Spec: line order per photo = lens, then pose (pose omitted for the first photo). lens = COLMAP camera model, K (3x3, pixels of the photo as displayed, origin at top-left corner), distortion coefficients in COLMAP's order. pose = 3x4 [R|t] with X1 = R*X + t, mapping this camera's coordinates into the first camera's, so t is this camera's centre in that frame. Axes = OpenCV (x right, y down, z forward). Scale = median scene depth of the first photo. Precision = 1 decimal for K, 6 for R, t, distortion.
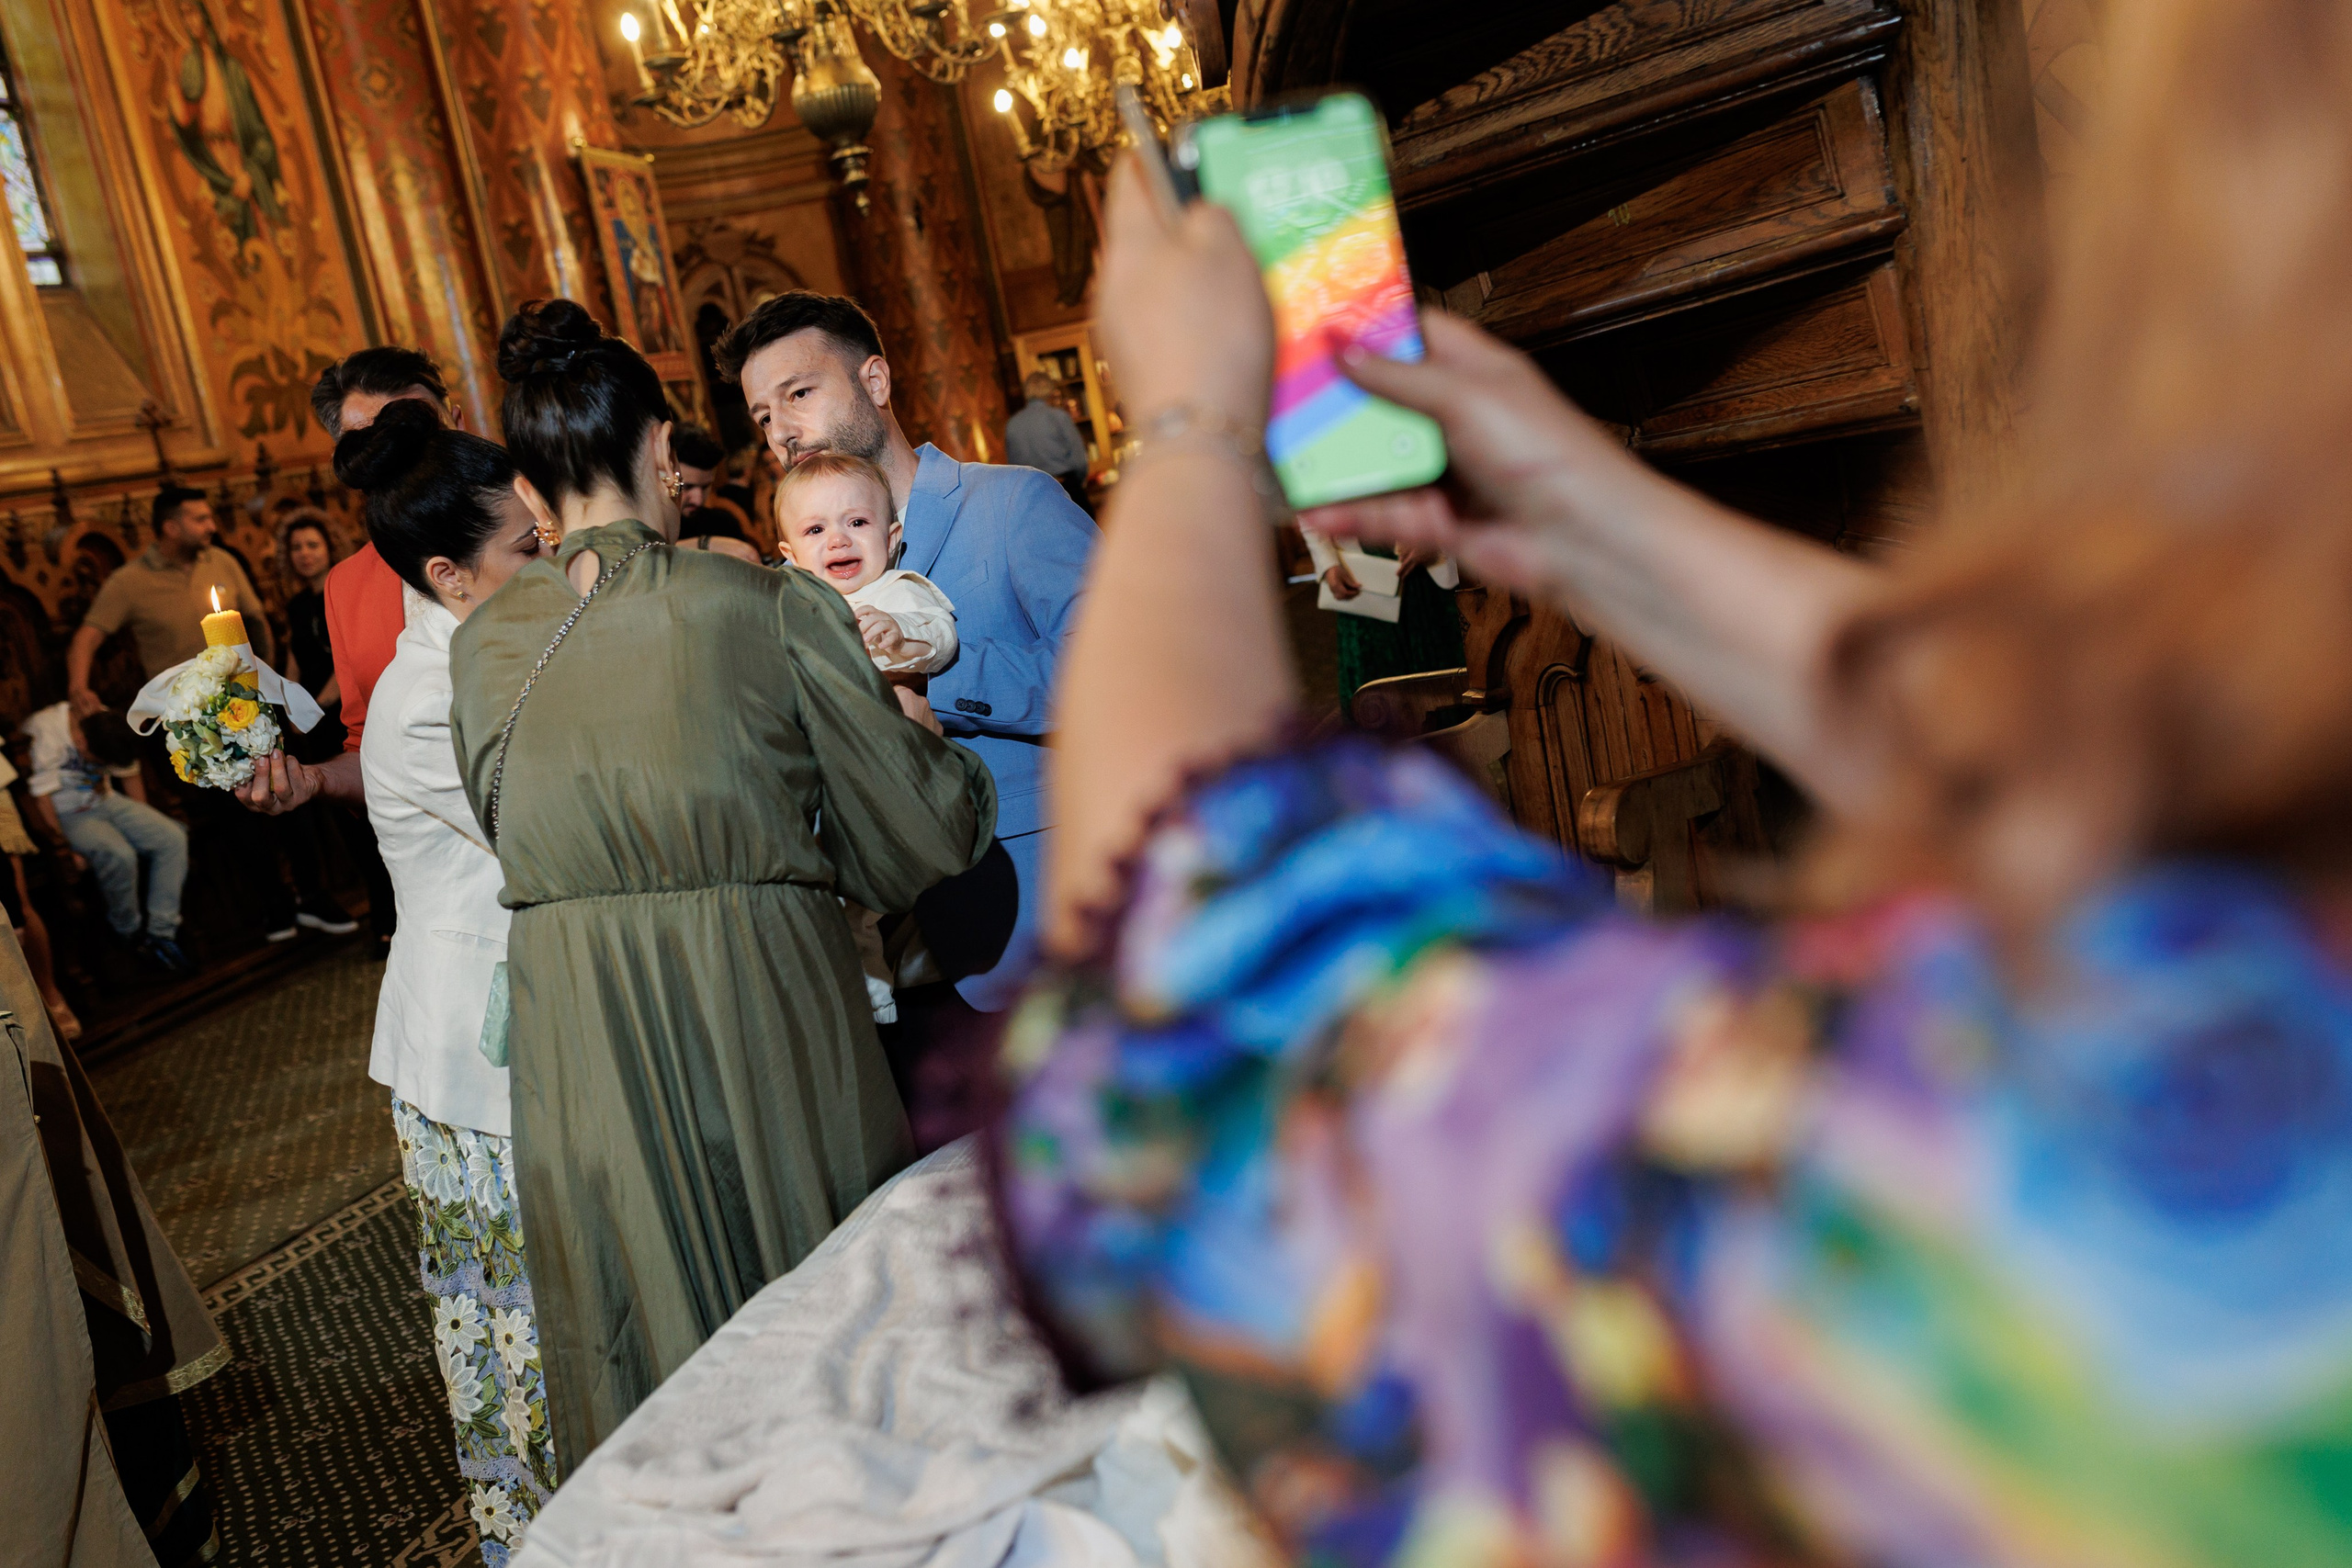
lens RADIAL K [[2151.2, 0, 1166.1], [0, 2151.2, 793.3], [0, 0, 1]] dist [-0.005948, -0.000440]
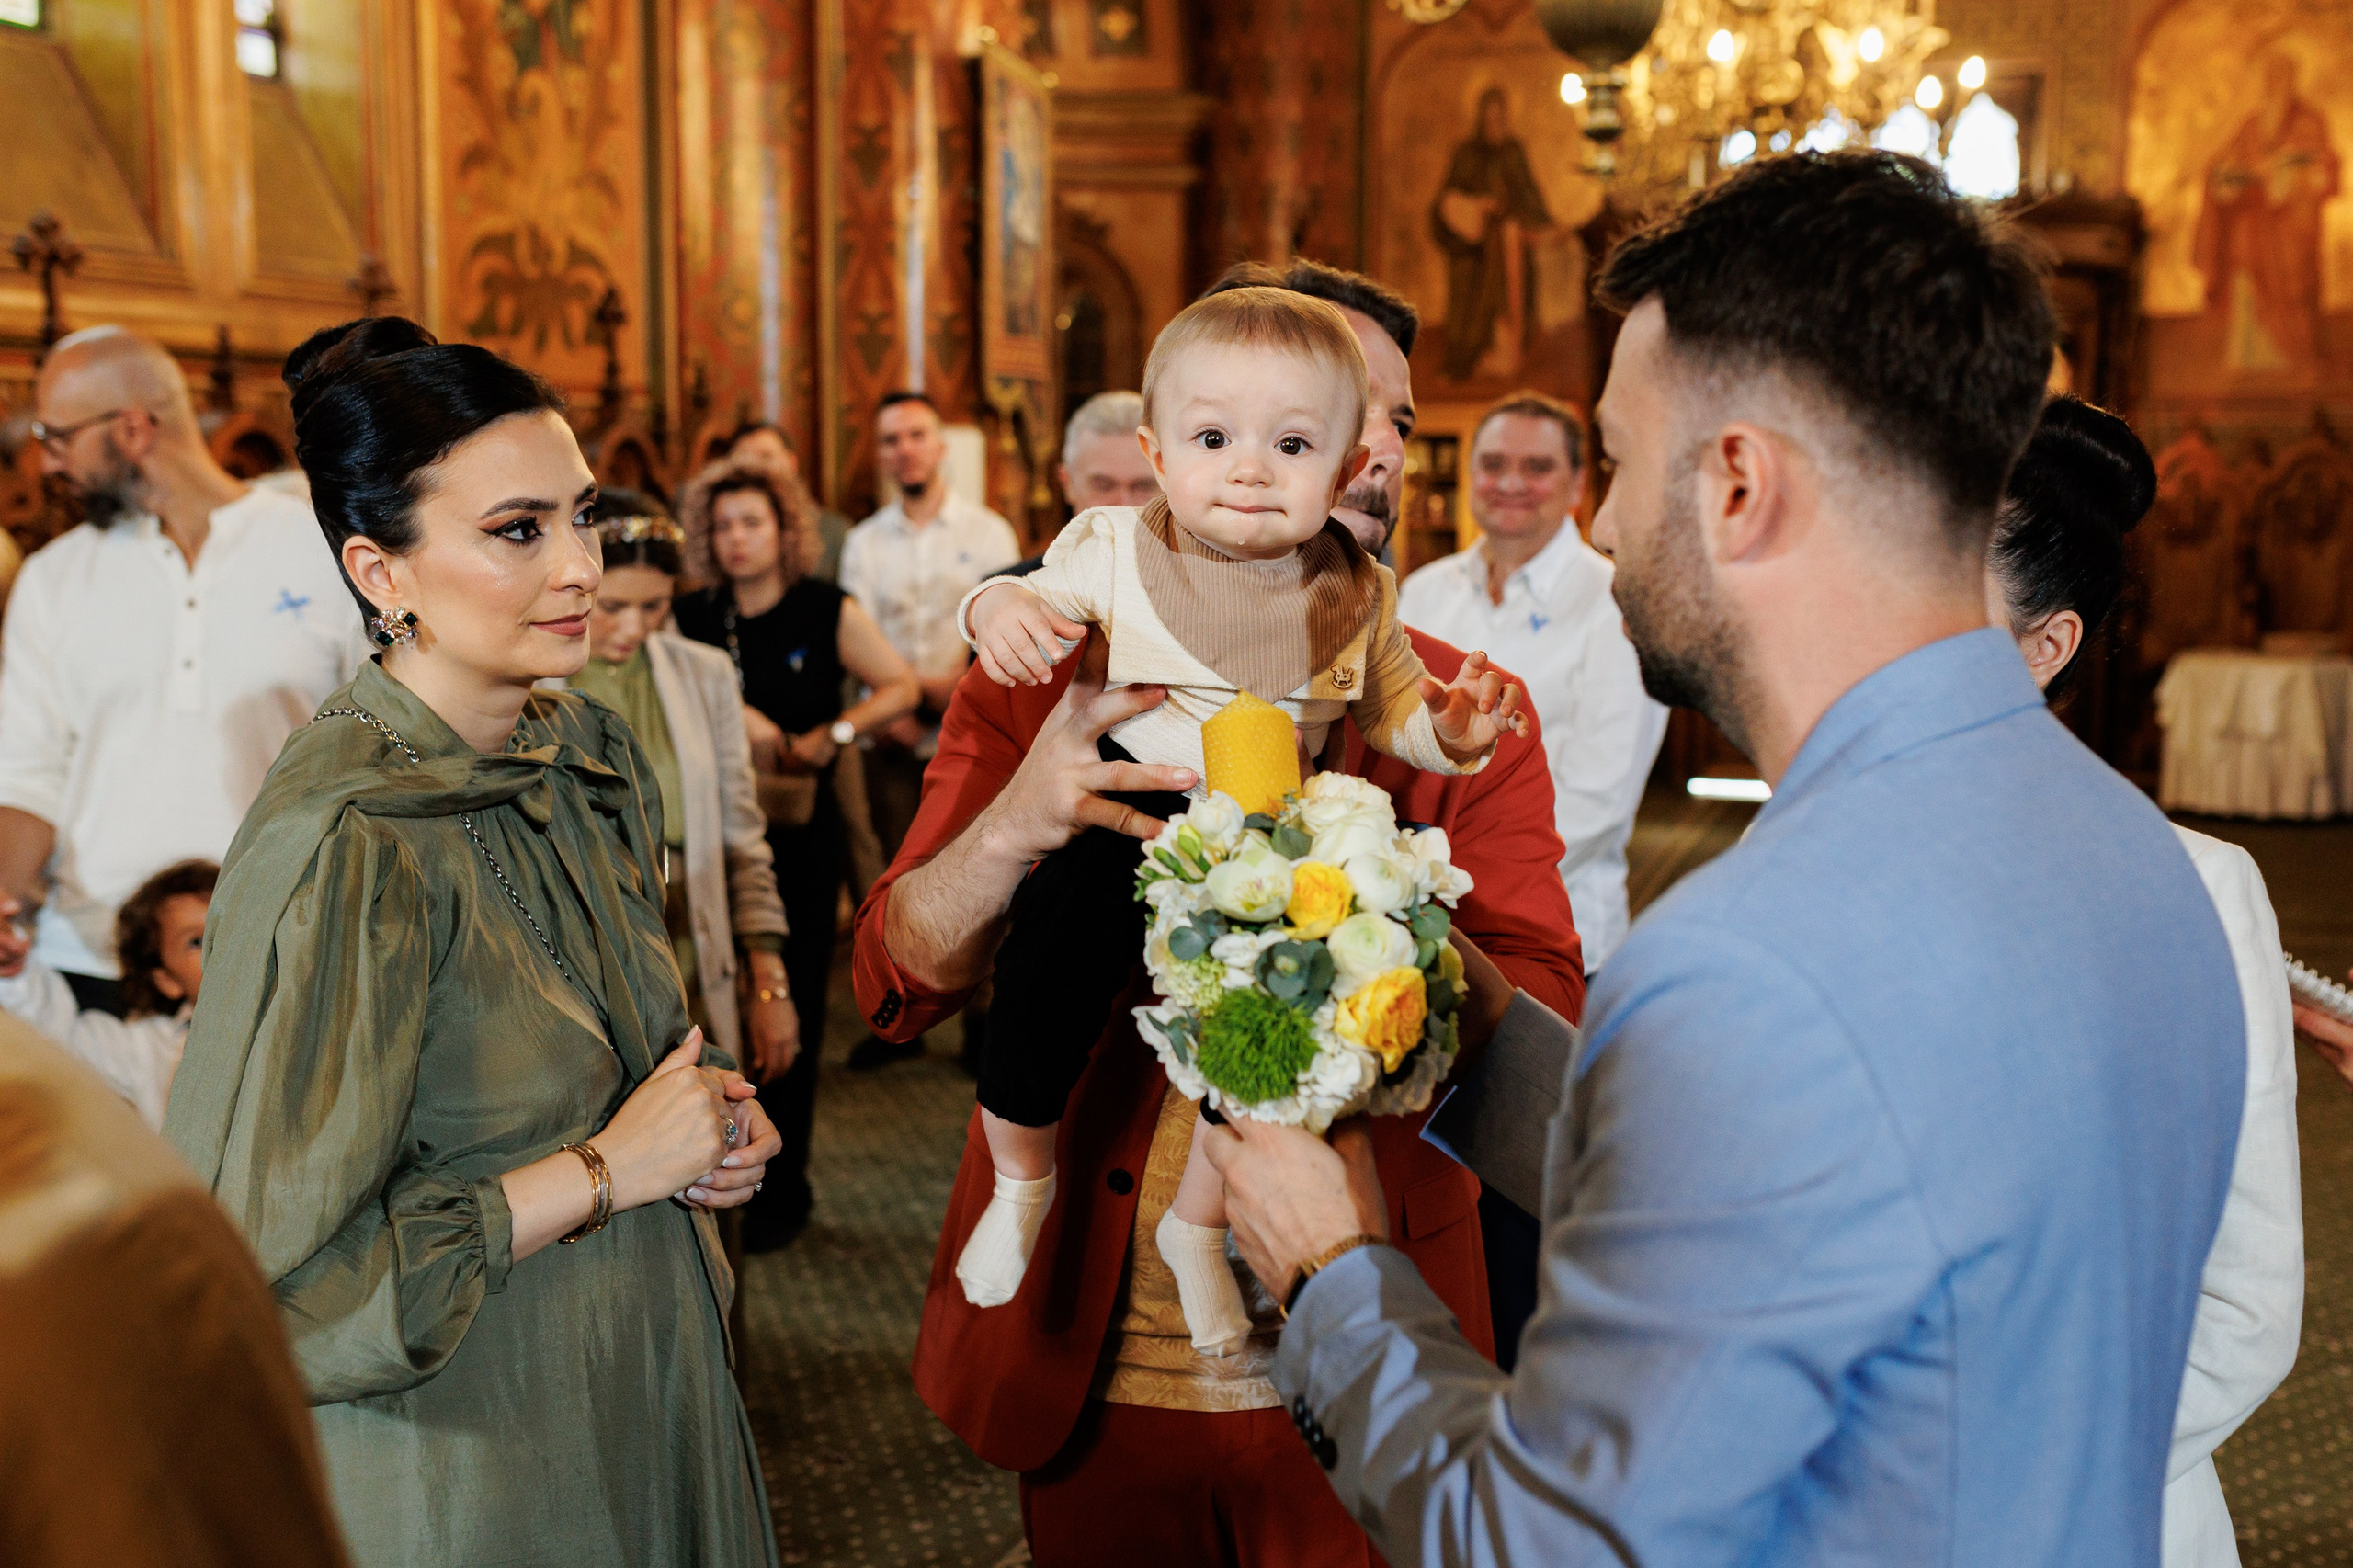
lens RADIAL K [[2363.2, 0, 1171.0], [0, 2363.2, 774.5], [0, 0, 1]] dist [-0.003003, 0.002642]
pose [[0.979735, 0.198506, -0.026739, -0.146606], [-0.199744, 0.978205, -0.056715, -0.026159], [0.014898, 0.060906, 0.998032, 0.227006]]
